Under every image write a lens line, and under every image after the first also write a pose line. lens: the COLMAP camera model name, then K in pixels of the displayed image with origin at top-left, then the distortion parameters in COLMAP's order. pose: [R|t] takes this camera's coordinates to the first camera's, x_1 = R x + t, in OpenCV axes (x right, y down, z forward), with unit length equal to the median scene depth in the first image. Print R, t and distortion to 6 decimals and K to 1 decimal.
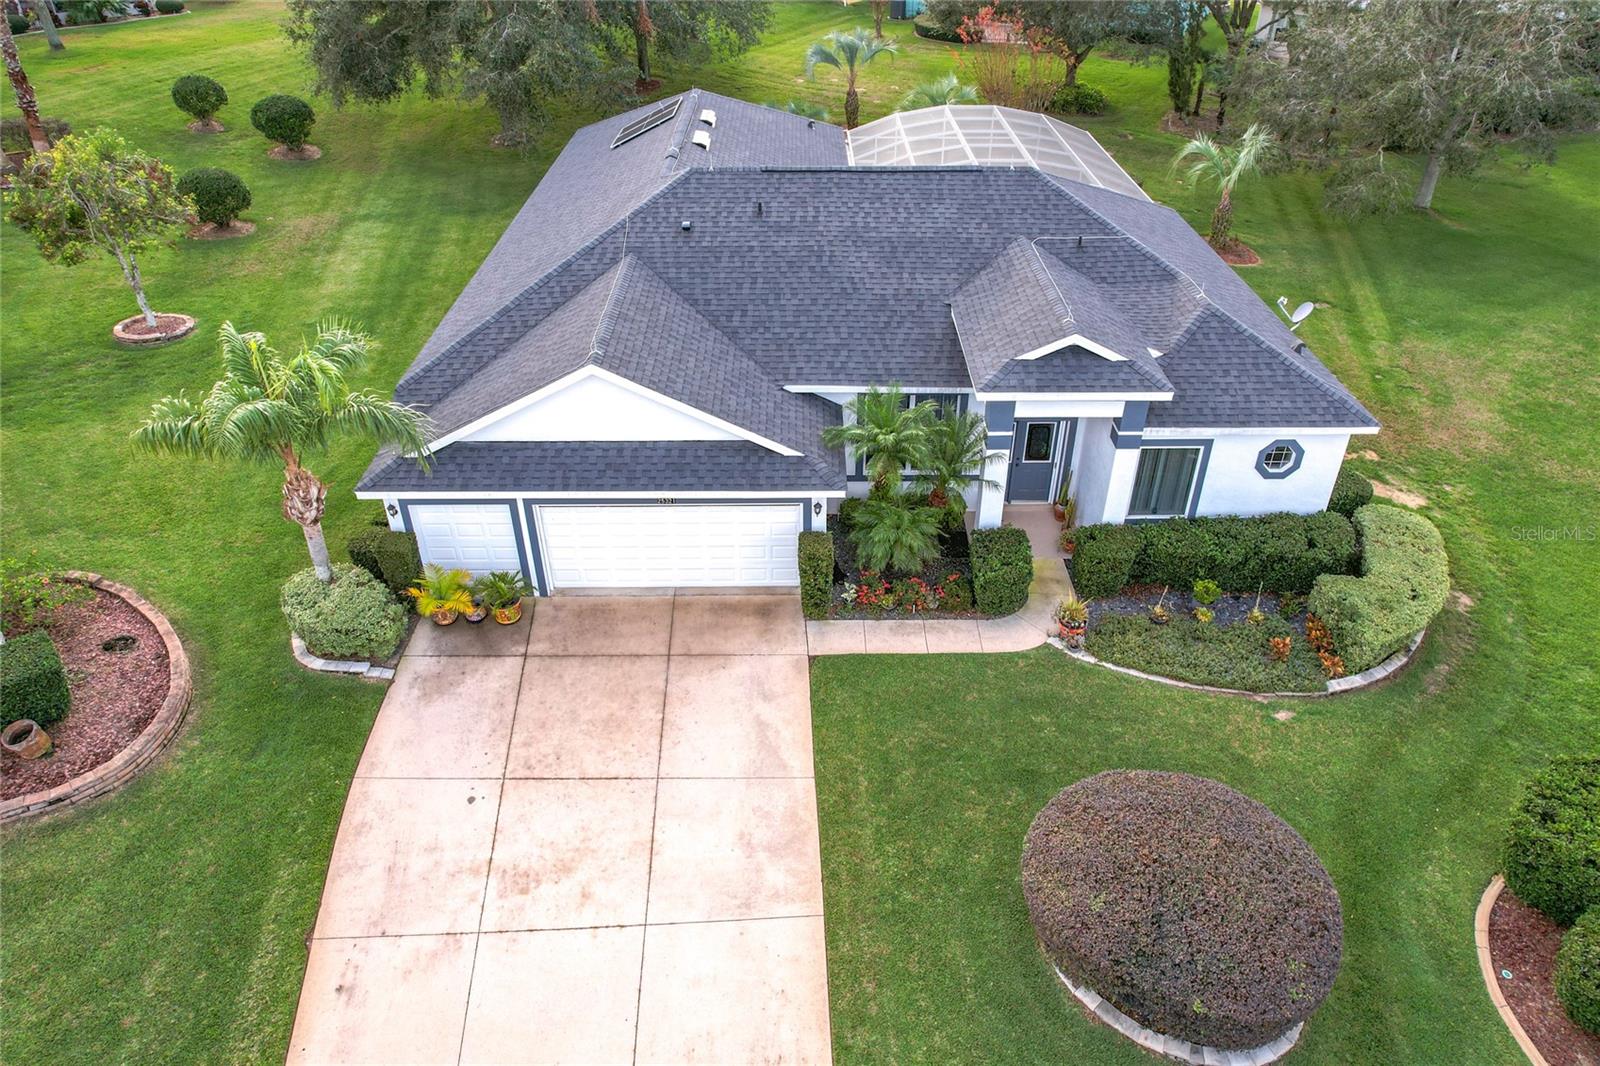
lens RADIAL K [[1013.6, 0, 806.3], [0, 1013.6, 527.6], [0, 0, 1]] dist [-0.052480, 0.060182]
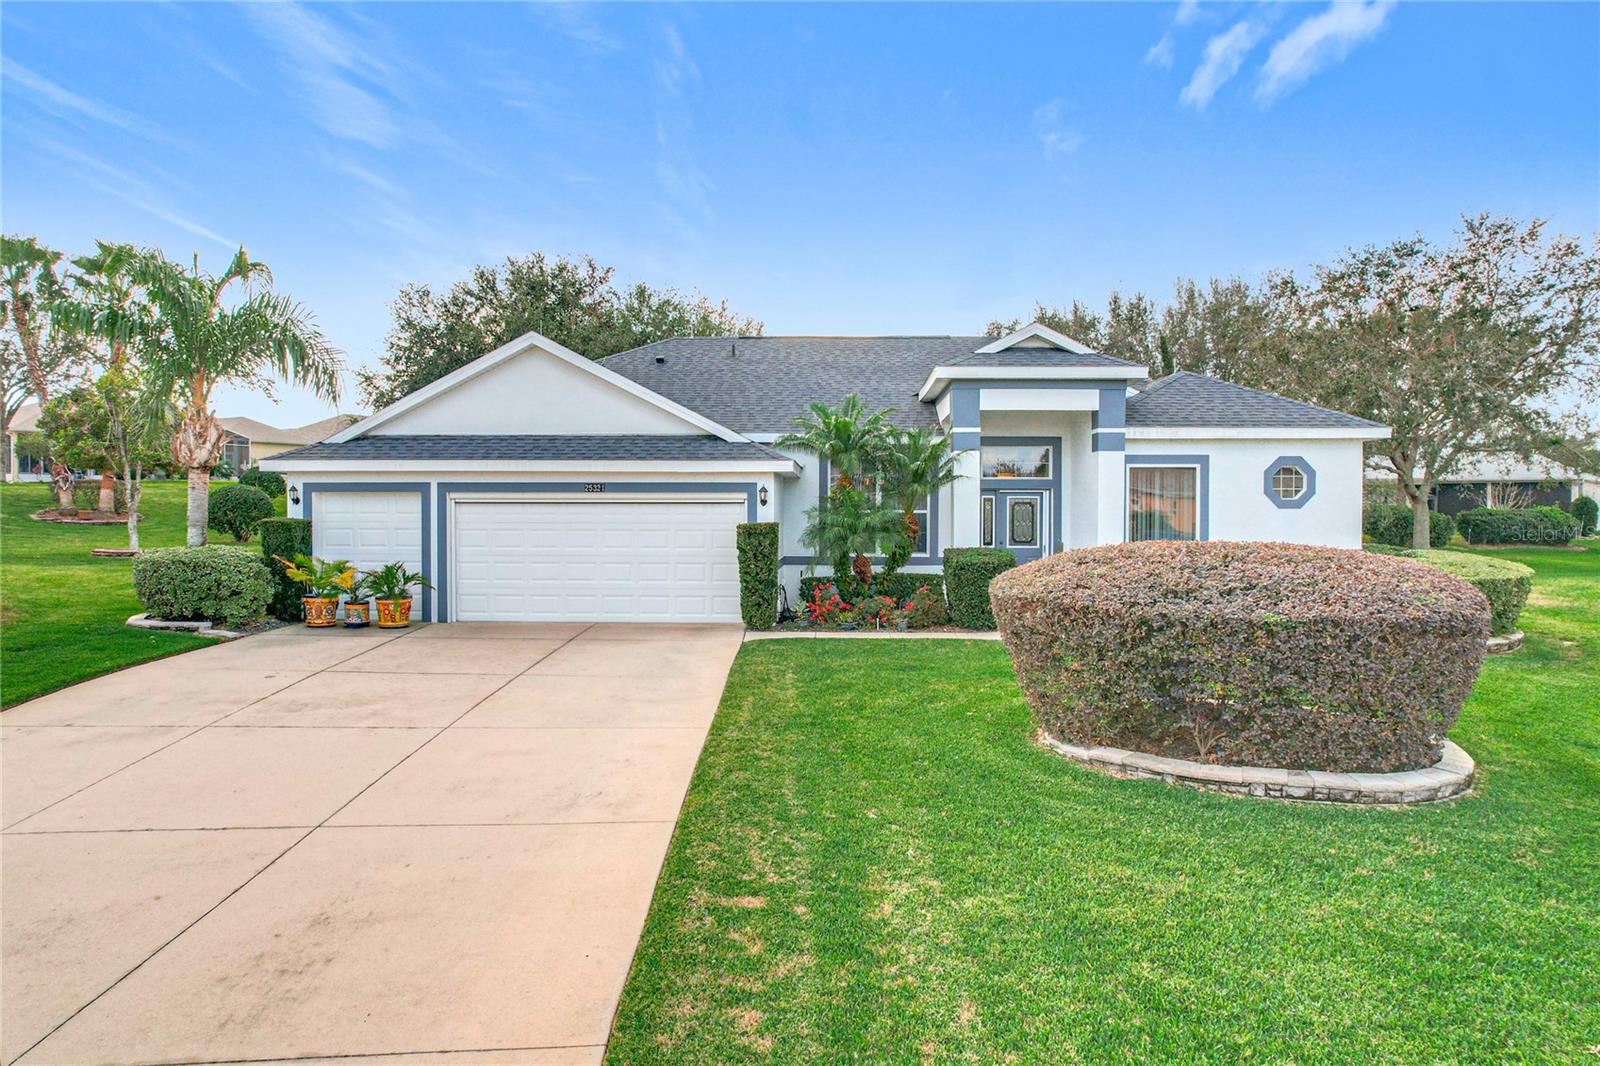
lens RADIAL K [[1025.4, 0, 792.2], [0, 1025.4, 549.3], [0, 0, 1]] dist [-0.074192, 0.125934]
pose [[0.998739, 0.006598, -0.049772, 0.080322], [-0.032651, 0.838430, -0.544031, 0.499540], [0.038141, 0.544970, 0.837588, 0.276195]]
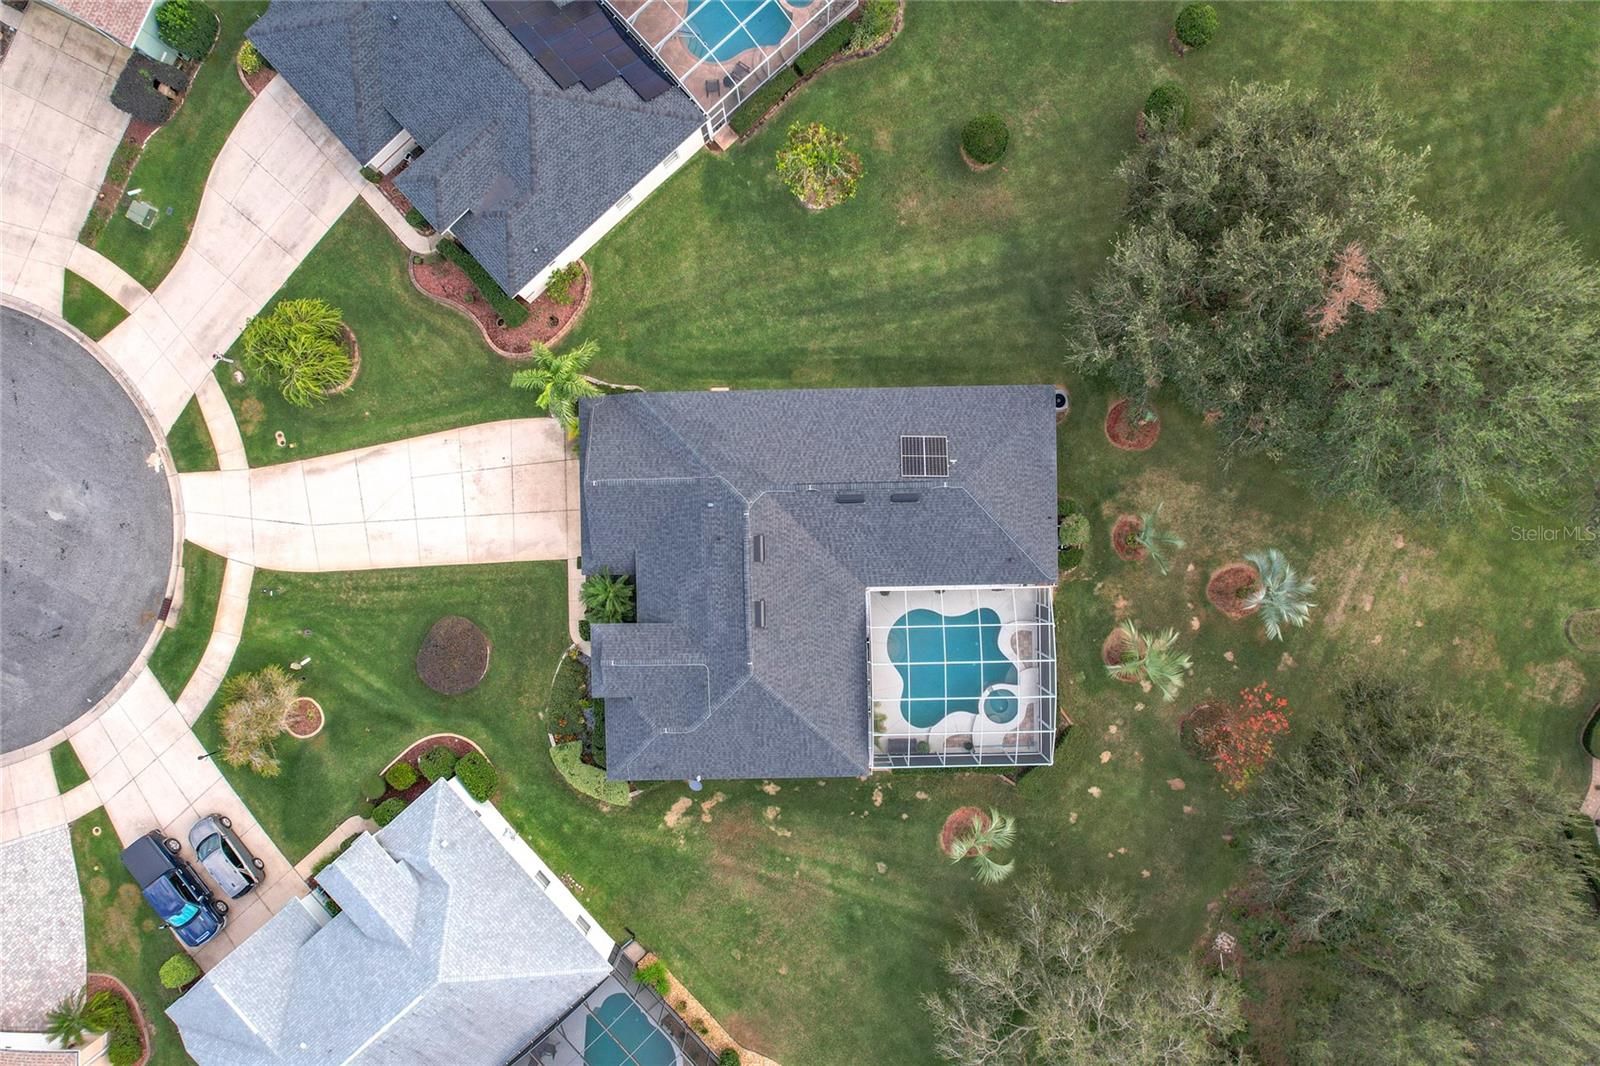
lens RADIAL K [[1057.3, 0, 799.4], [0, 1057.3, 514.9], [0, 0, 1]] dist [-0.089325, 0.095206]
pose [[0.011612, 0.999914, 0.006141, -0.131209], [-0.570116, 0.001575, 0.821562, -2.635971], [0.821482, -0.013041, 0.570085, -0.144409]]
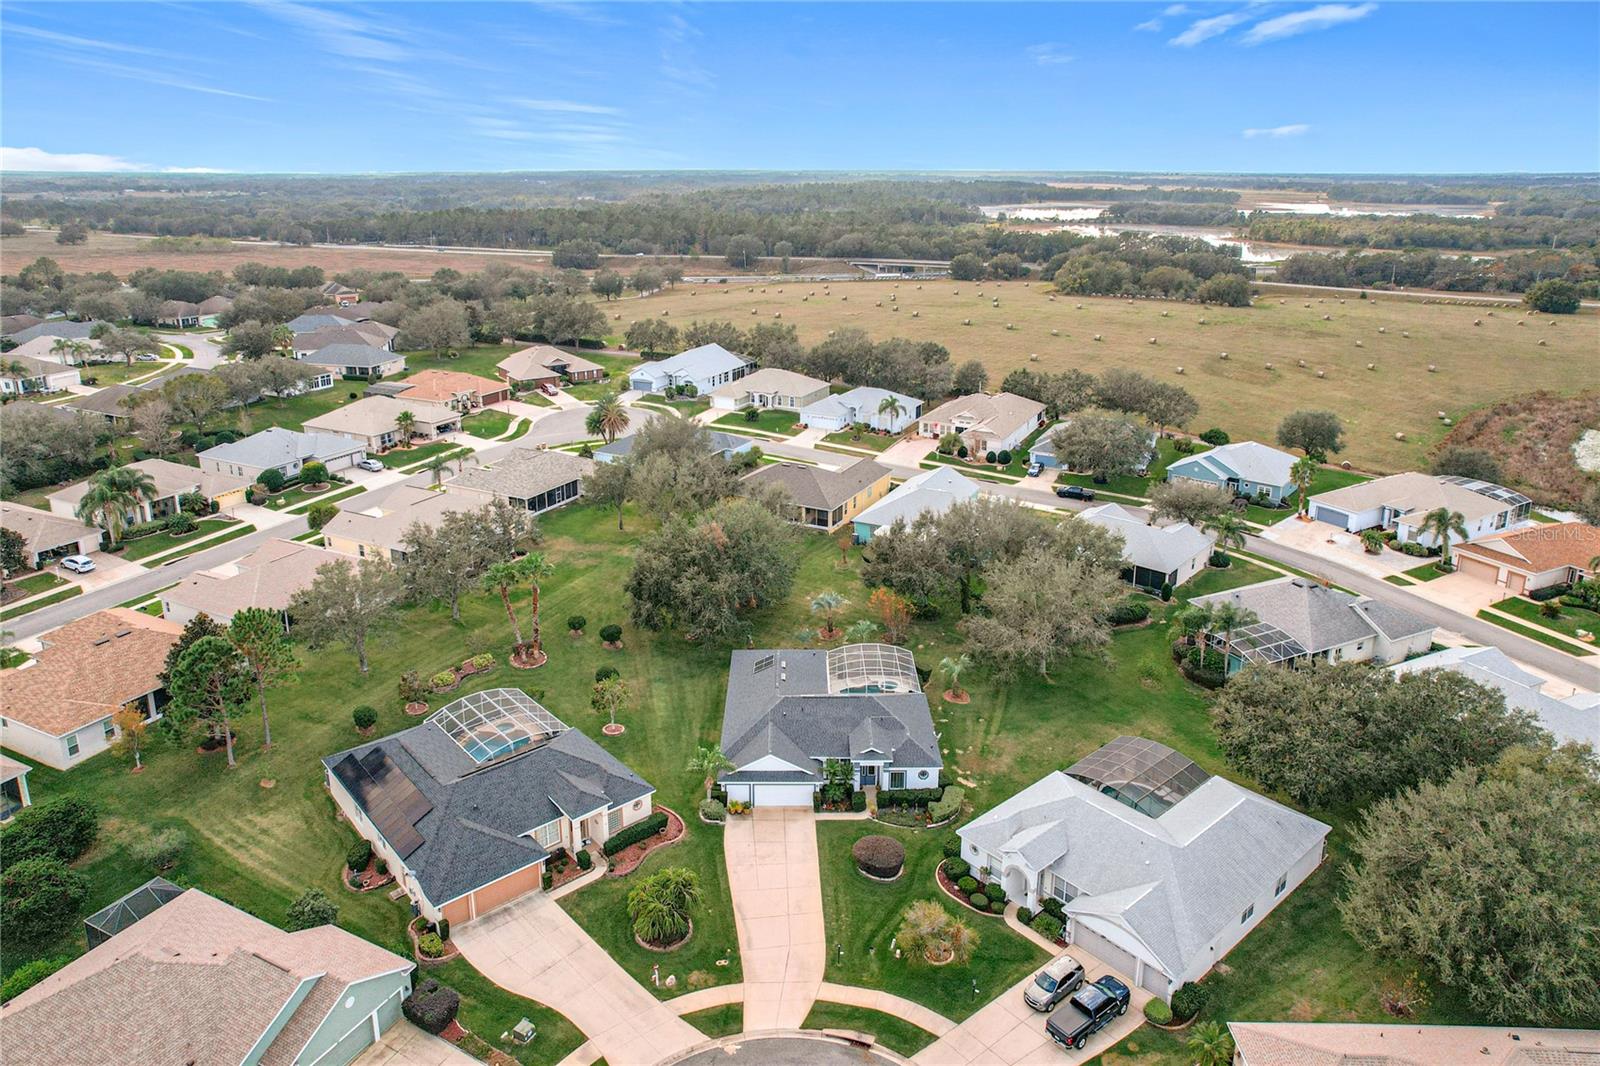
lens RADIAL K [[1049.2, 0, 792.8], [0, 1049.2, 498.1], [0, 0, 1]] dist [-0.001642, -0.000432]
pose [[0.999935, -0.000874, -0.011395, -0.043359], [-0.002542, 0.955071, -0.296366, 0.140497], [0.011142, 0.296376, 0.955006, -3.830131]]
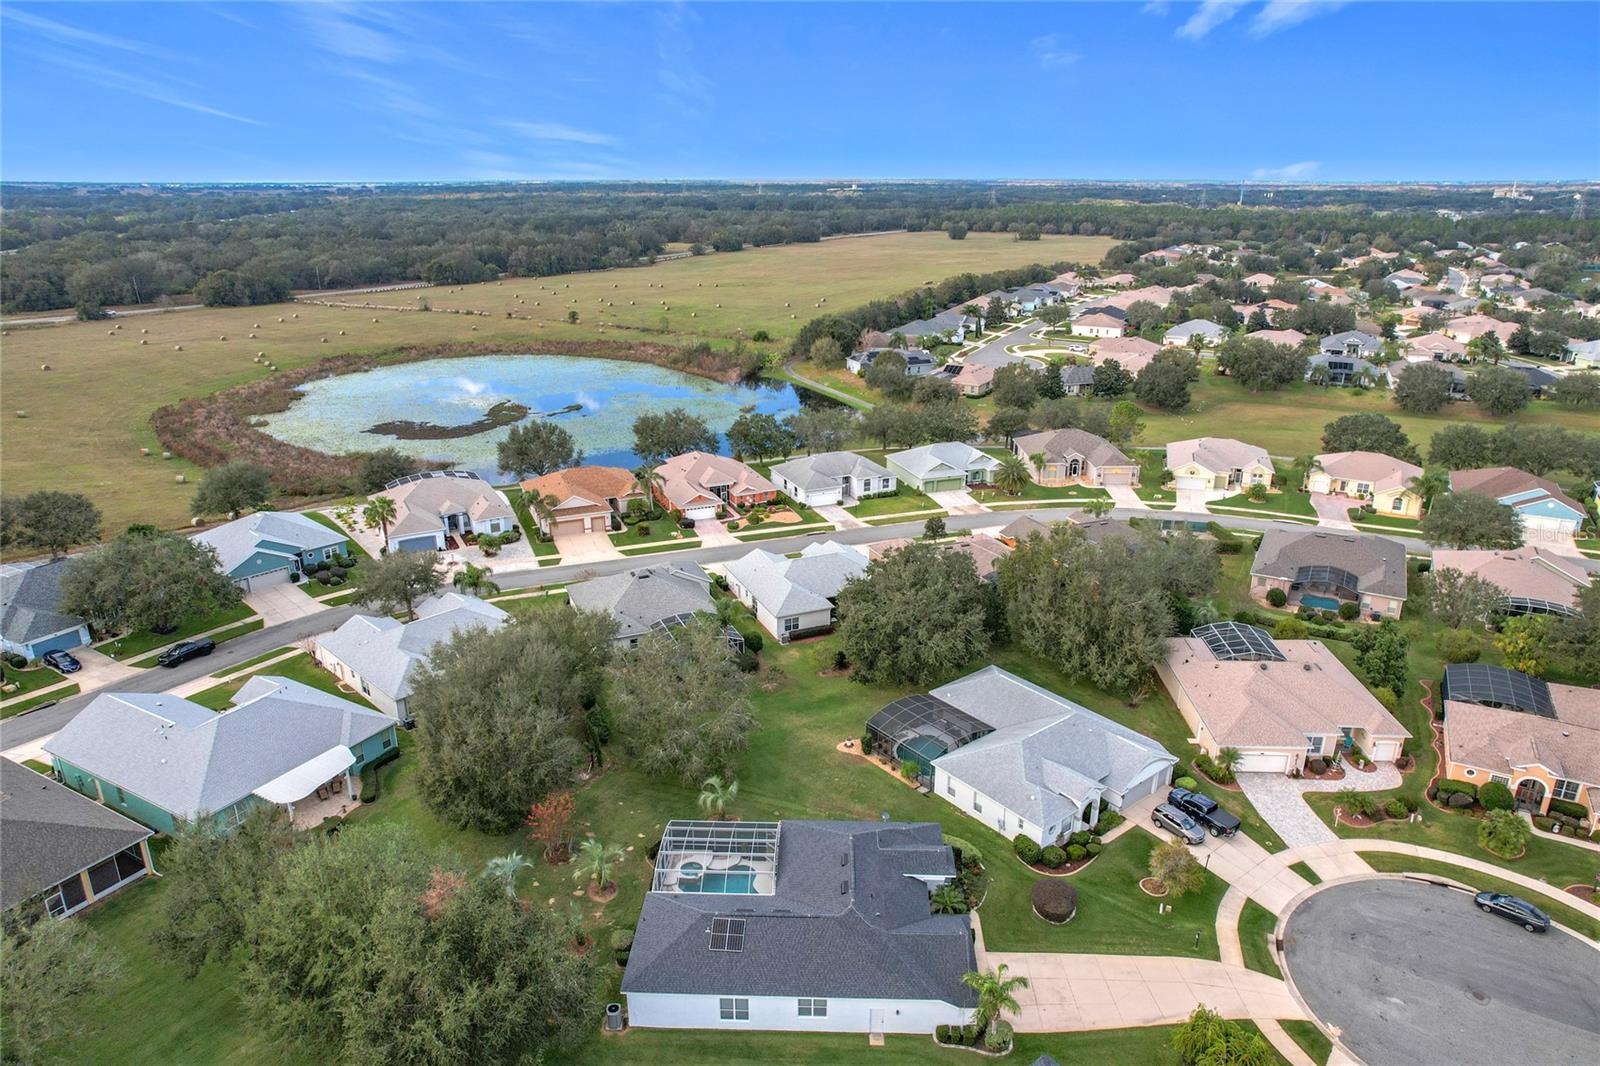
lens RADIAL K [[1019.7, 0, 800.0], [0, 1019.7, 533.0], [0, 0, 1]] dist [-0.066813, 0.066138]
pose [[0.040761, -0.338384, 0.940125, -3.117509], [0.575377, 0.777189, 0.254791, -2.520725], [-0.816872, 0.530541, 0.226378, -0.159739]]
